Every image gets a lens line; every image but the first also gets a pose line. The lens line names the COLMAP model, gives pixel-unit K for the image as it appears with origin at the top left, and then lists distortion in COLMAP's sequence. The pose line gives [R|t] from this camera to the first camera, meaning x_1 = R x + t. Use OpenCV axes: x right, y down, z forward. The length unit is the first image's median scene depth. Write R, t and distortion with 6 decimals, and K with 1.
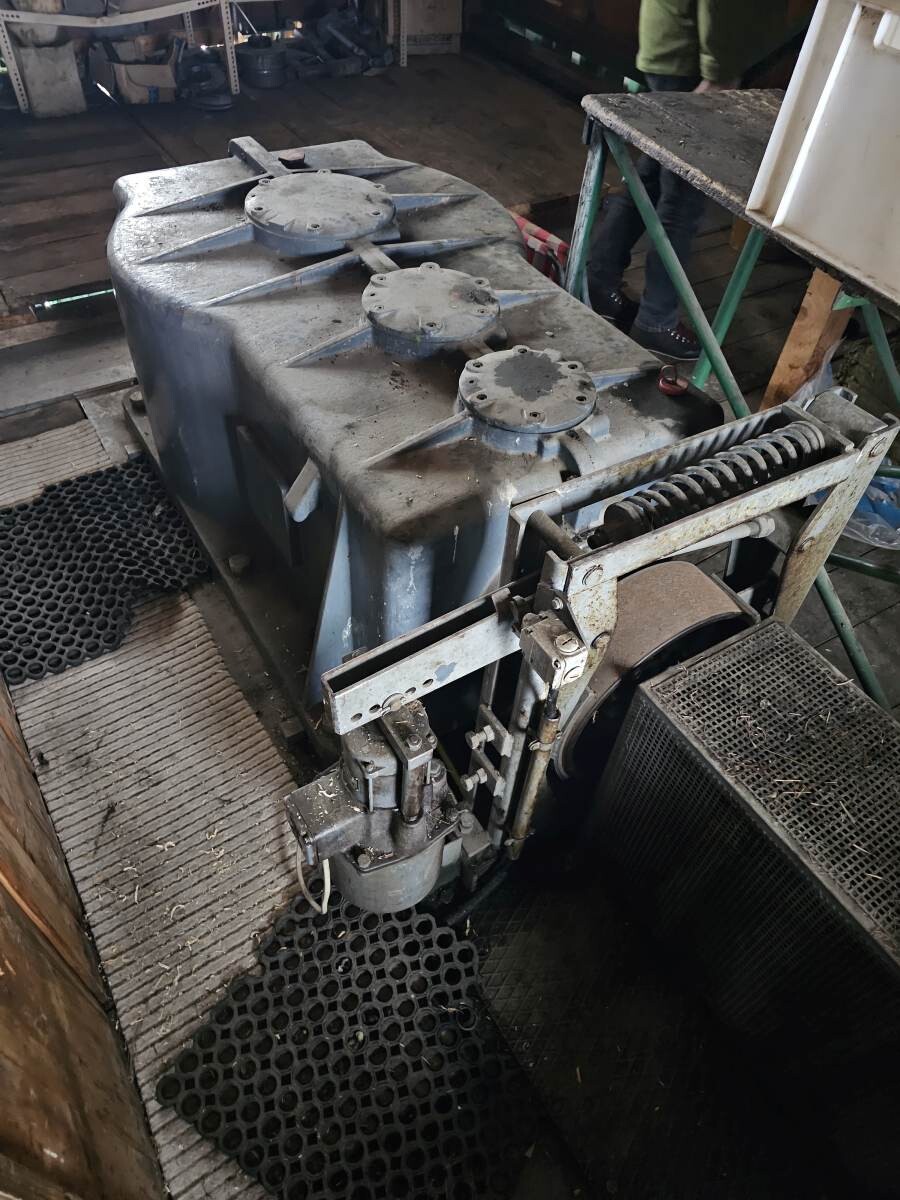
lens RADIAL K [[805.1, 0, 452.9], [0, 805.1, 593.8], [0, 0, 1]] dist [0.023788, -0.010138]
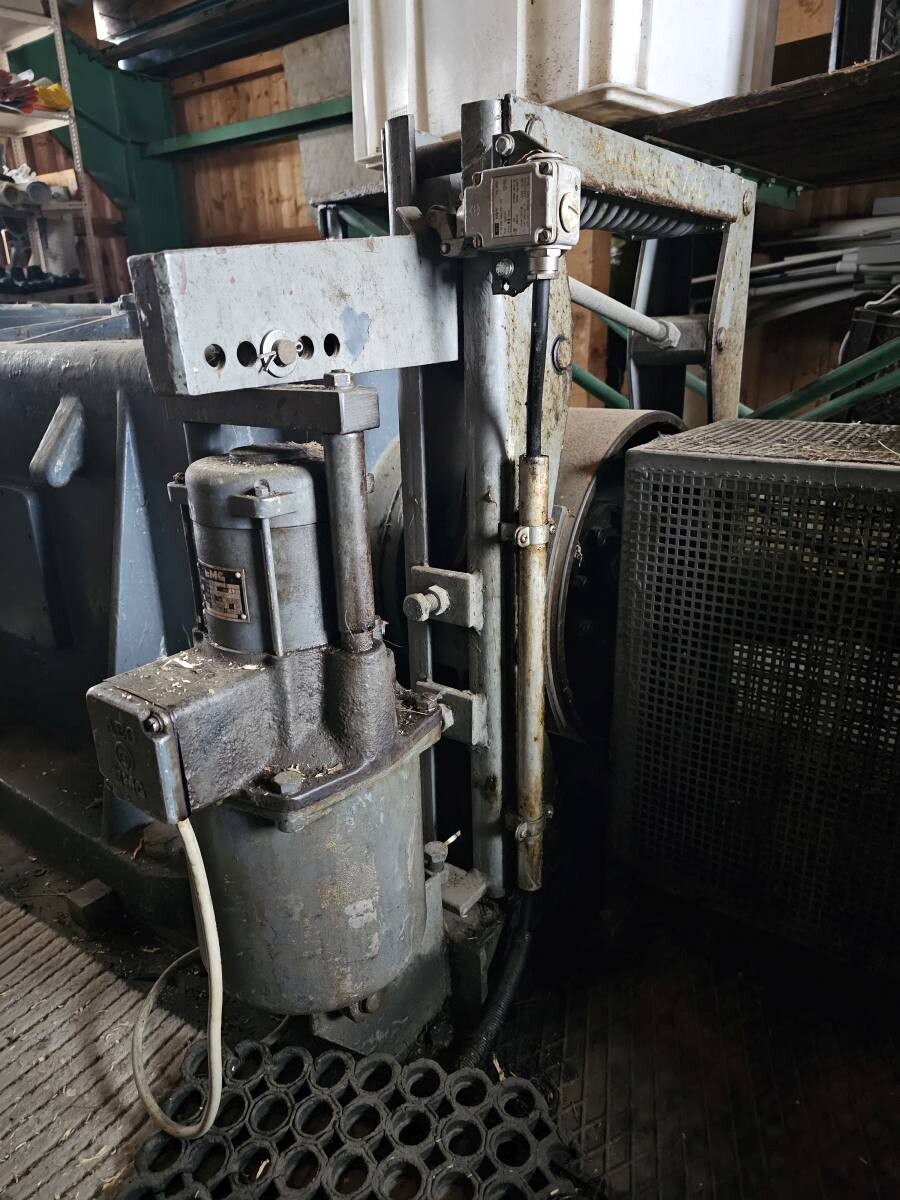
lens RADIAL K [[805.1, 0, 450.5], [0, 805.1, 601.5], [0, 0, 1]] dist [0.023788, -0.010138]
pose [[0.928623, -0.198697, 0.313335, -0.115292], [0.322575, 0.849625, -0.417231, 0.362079], [-0.183315, 0.488525, 0.853076, 0.407012]]
